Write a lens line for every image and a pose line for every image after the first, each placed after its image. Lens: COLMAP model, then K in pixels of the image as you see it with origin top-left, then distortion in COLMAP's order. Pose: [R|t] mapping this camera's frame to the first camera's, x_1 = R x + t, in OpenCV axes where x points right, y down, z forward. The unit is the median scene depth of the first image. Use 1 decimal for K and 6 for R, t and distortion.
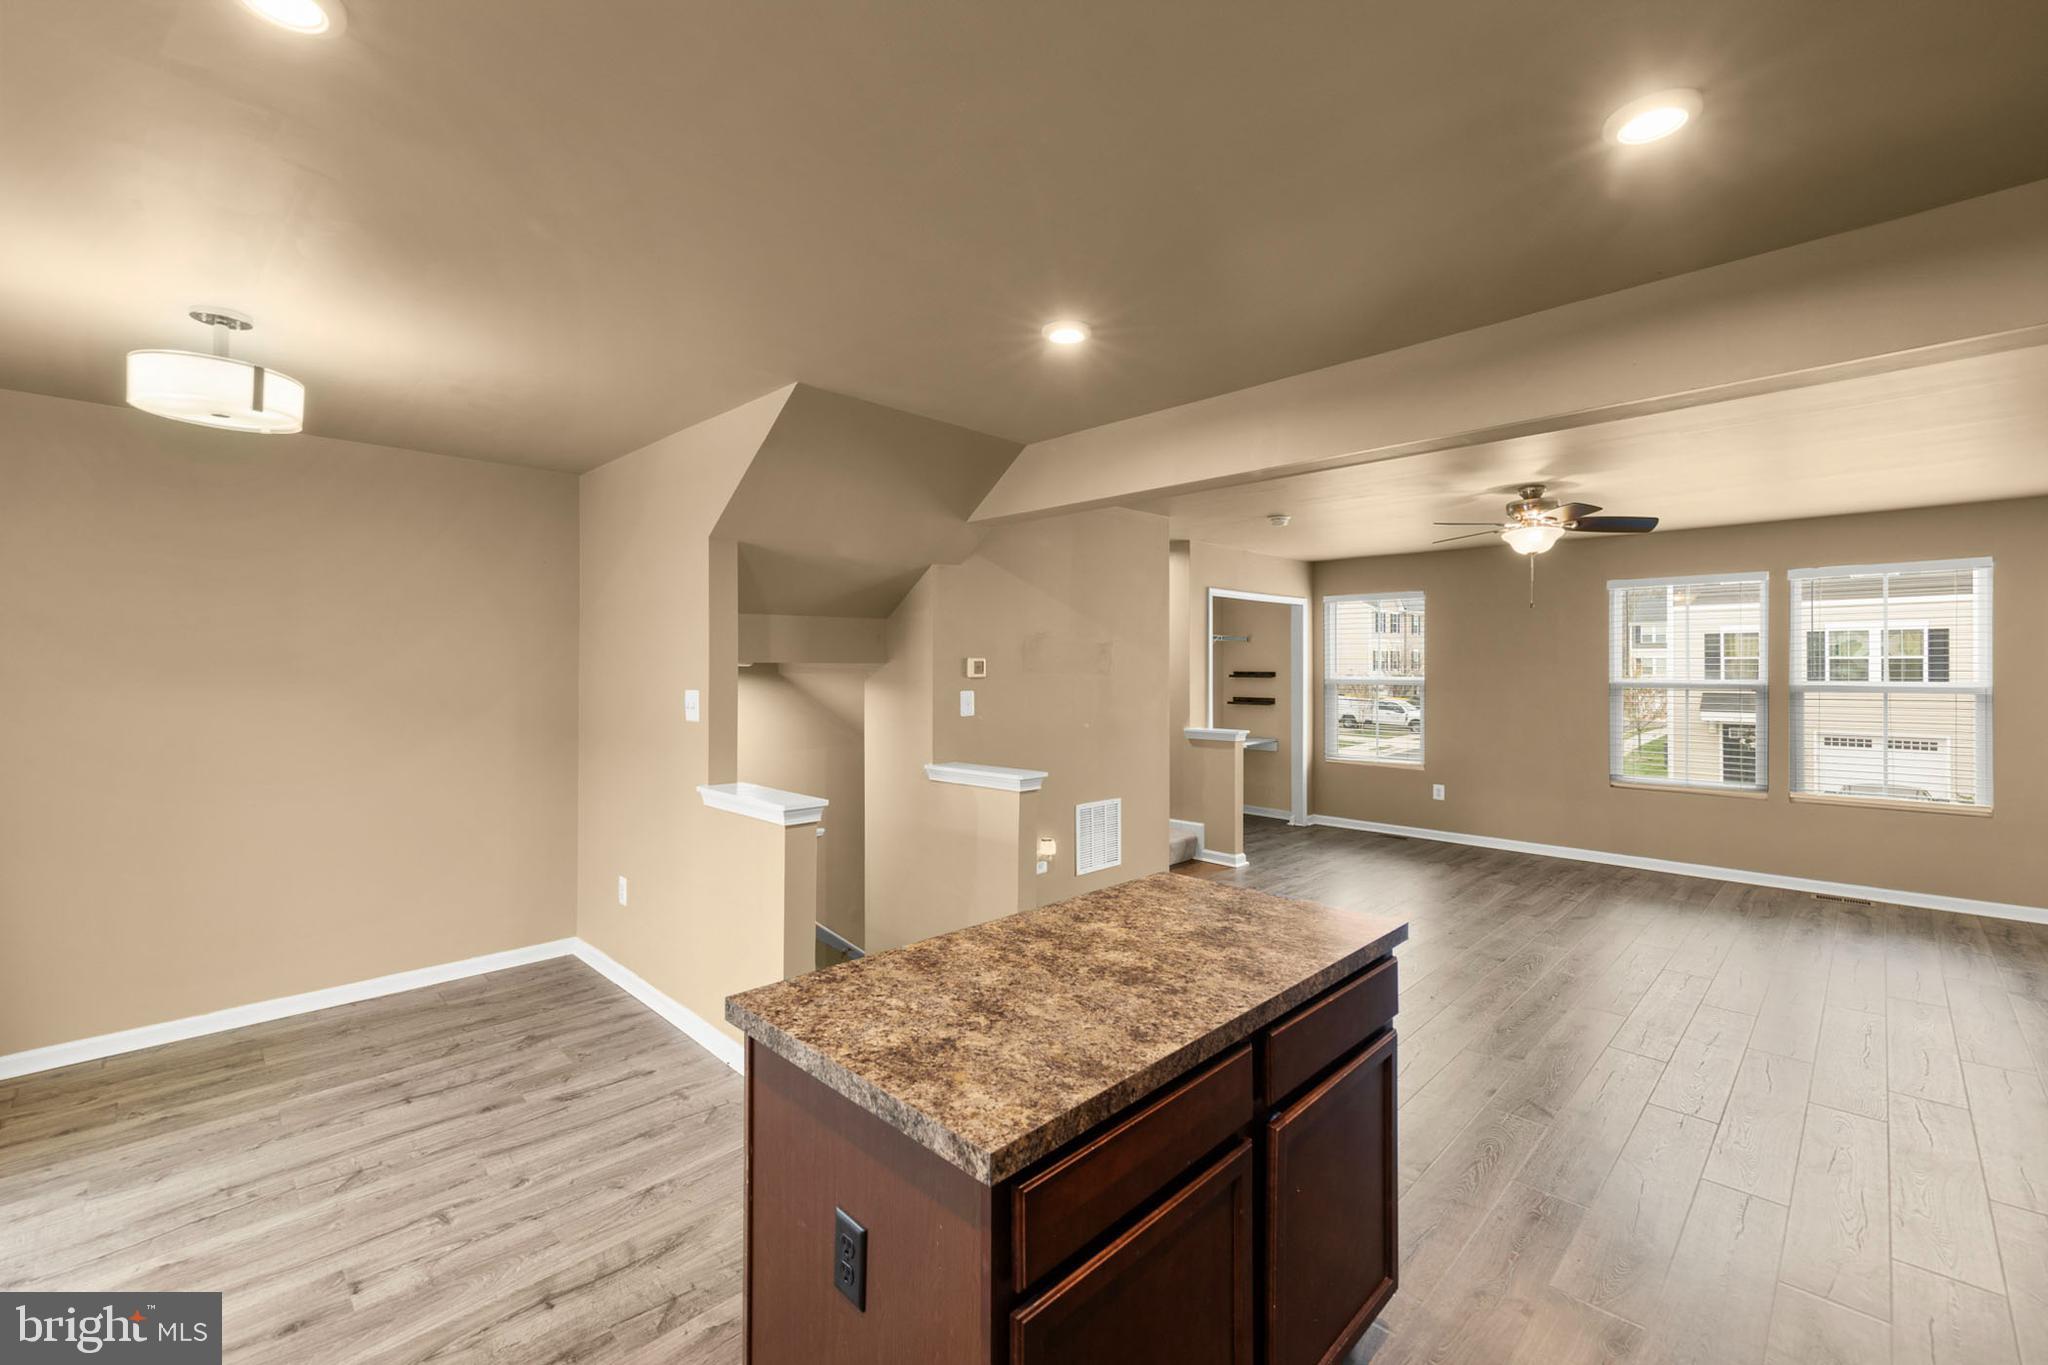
lens RADIAL K [[853.3, 0, 1022.0], [0, 853.3, 675.6], [0, 0, 1]] dist [0.000241, -0.000081]
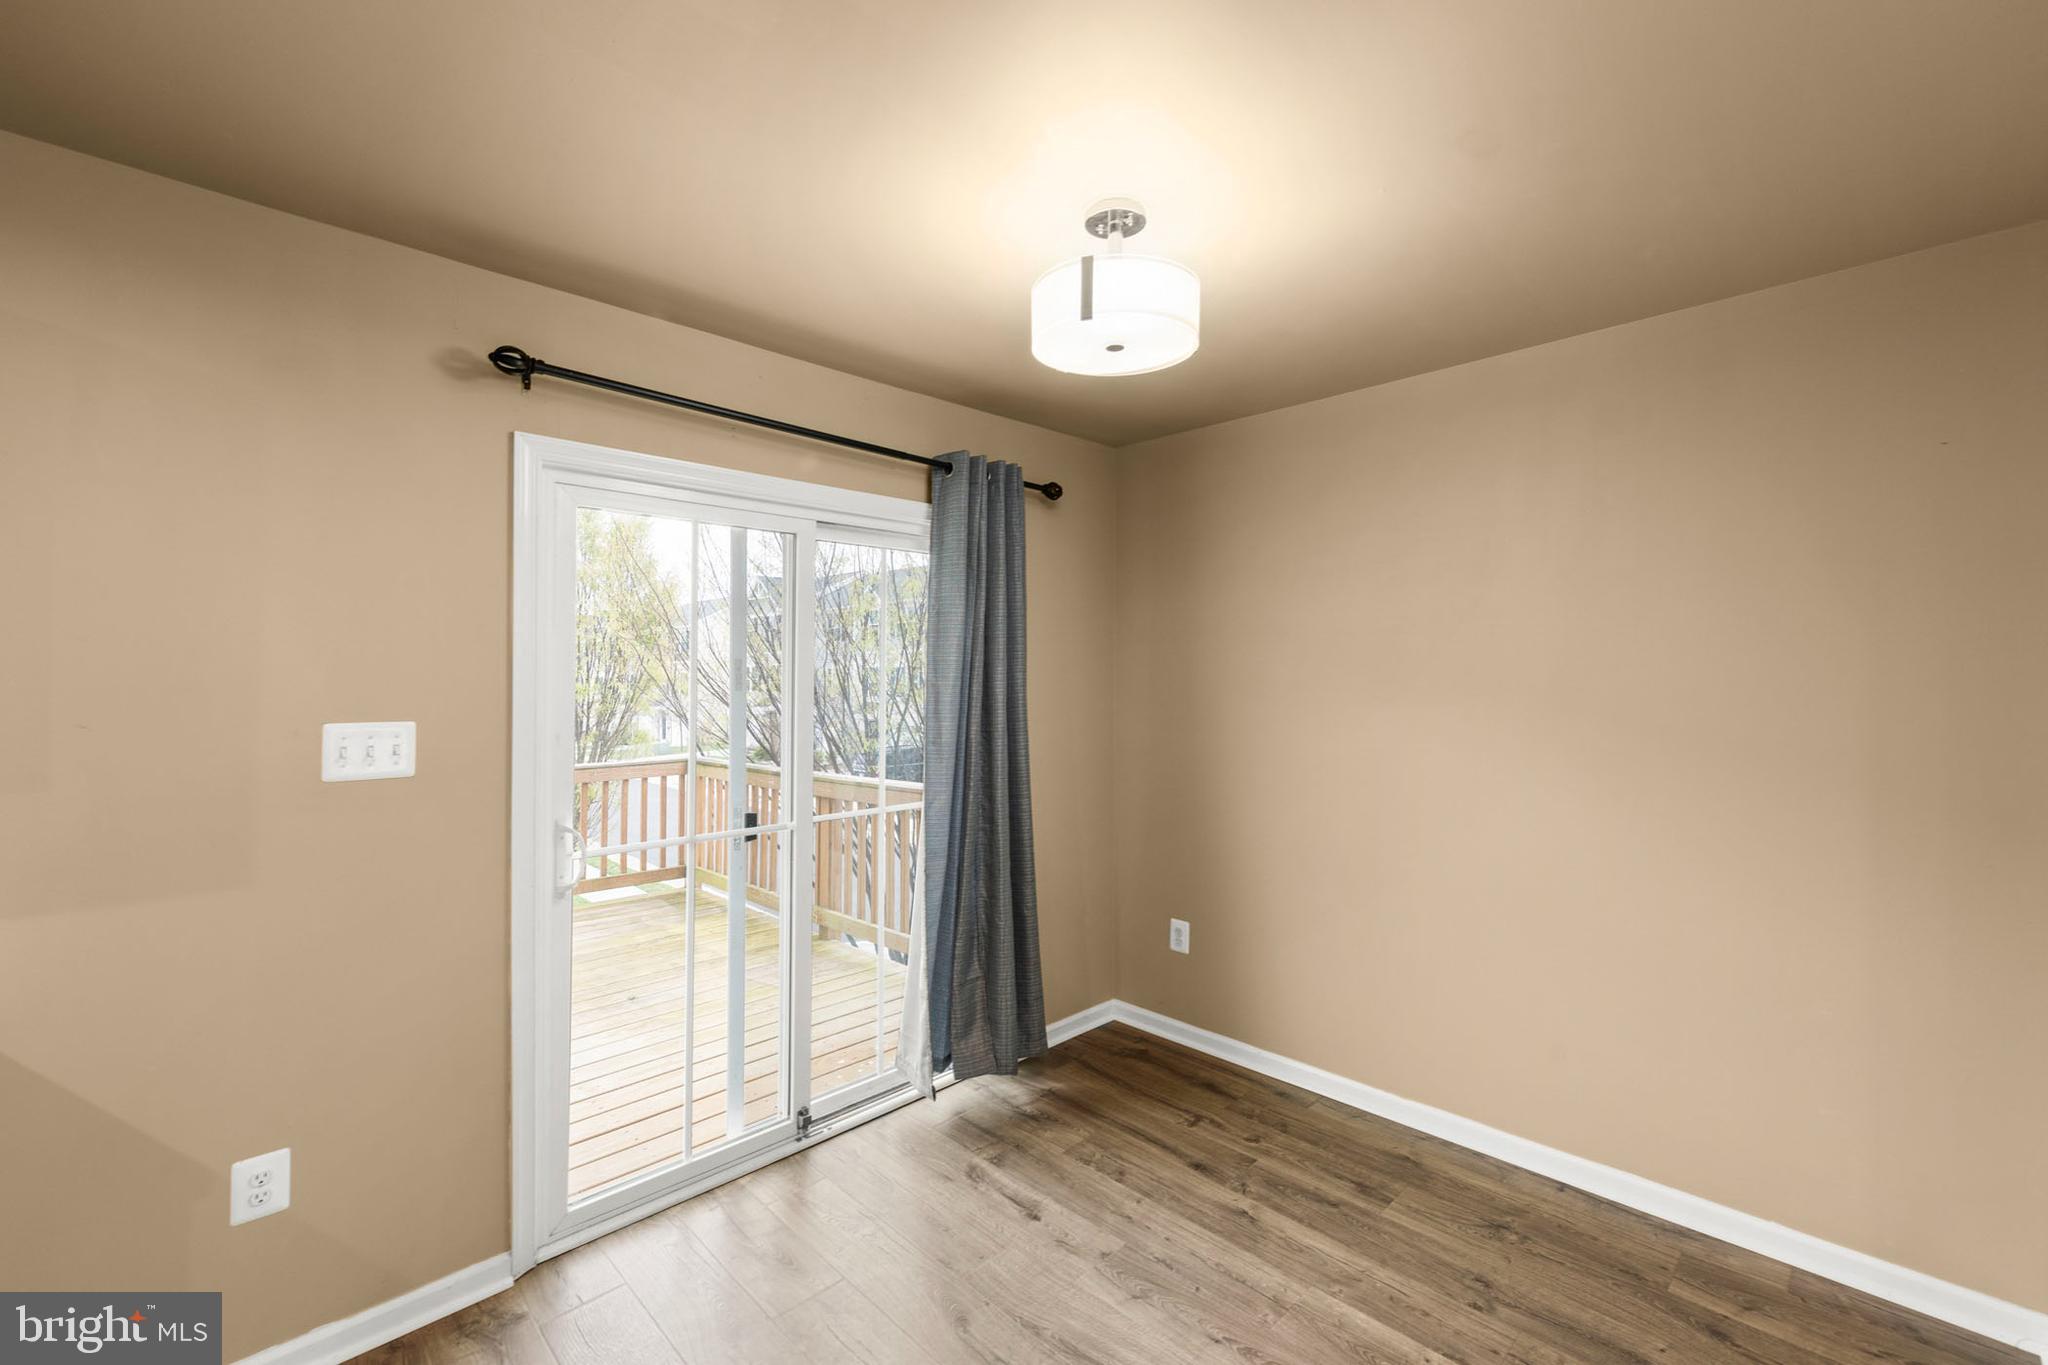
lens RADIAL K [[853.3, 0, 1021.8], [0, 853.3, 675.8], [0, 0, 1]] dist [0.000241, -0.000081]
pose [[-0.012125, -0.006836, -0.999903, -0.141097], [-0.003650, 0.999970, -0.006792, -0.005514], [0.999920, 0.003567, -0.012150, 0.718361]]
